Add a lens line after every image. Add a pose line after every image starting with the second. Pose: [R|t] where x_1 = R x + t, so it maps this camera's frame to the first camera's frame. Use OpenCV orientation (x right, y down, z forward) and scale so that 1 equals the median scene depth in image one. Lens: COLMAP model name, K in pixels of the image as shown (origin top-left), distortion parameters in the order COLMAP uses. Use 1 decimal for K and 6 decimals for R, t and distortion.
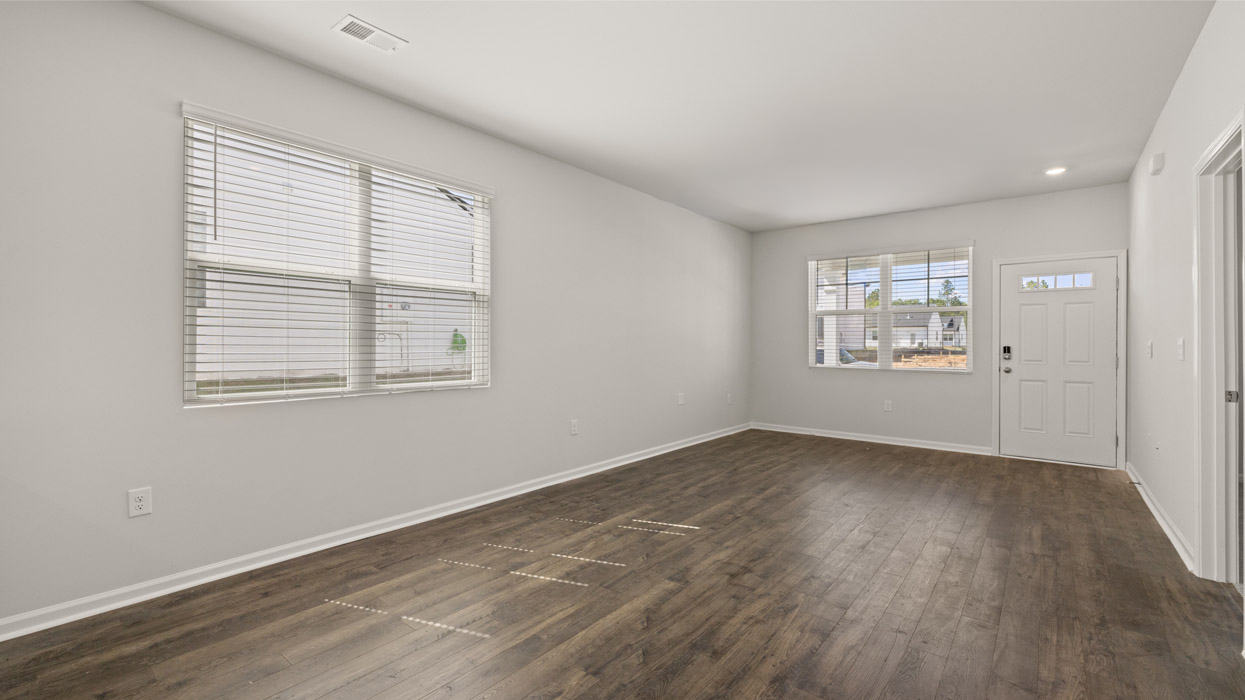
lens RADIAL K [[523.7, 0, 617.2], [0, 523.7, 350.8], [0, 0, 1]] dist [0.000938, -0.000139]
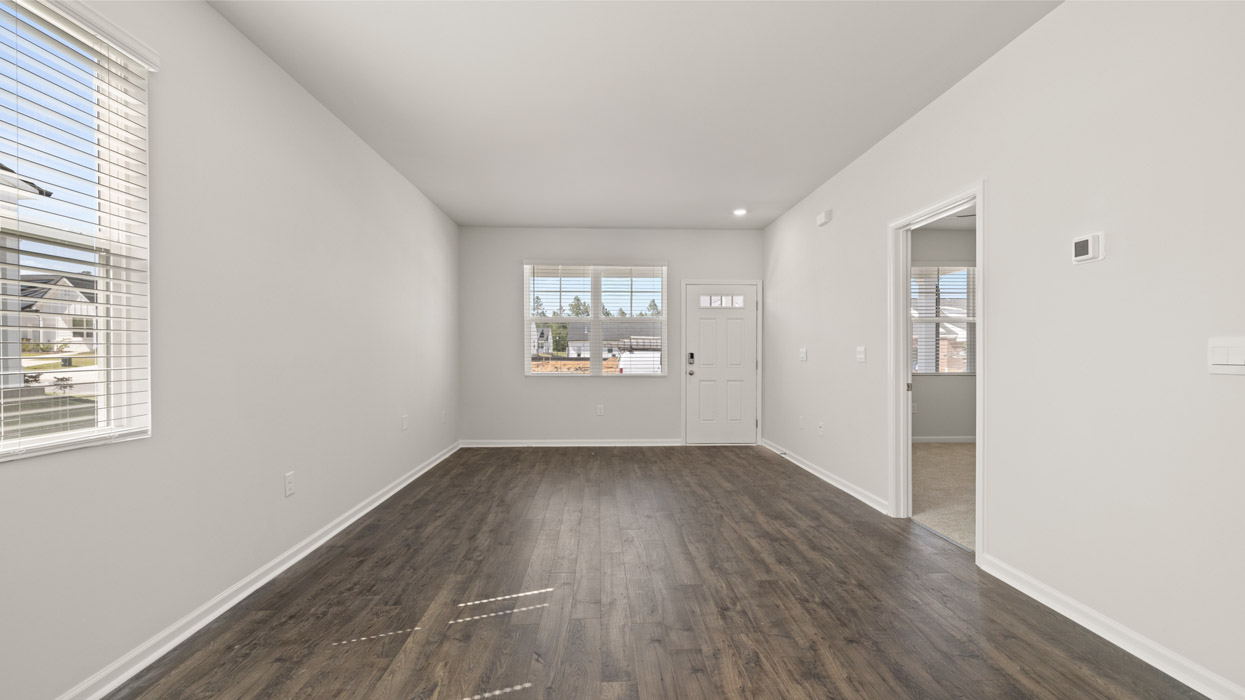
lens RADIAL K [[523.0, 0, 621.2], [0, 523.0, 360.2], [0, 0, 1]] dist [0.000474, 0.000026]
pose [[0.745381, -0.014227, 0.666487, -0.236431], [0.012297, 0.999896, 0.007592, -0.004099], [-0.666525, 0.002537, 0.745478, 0.300069]]
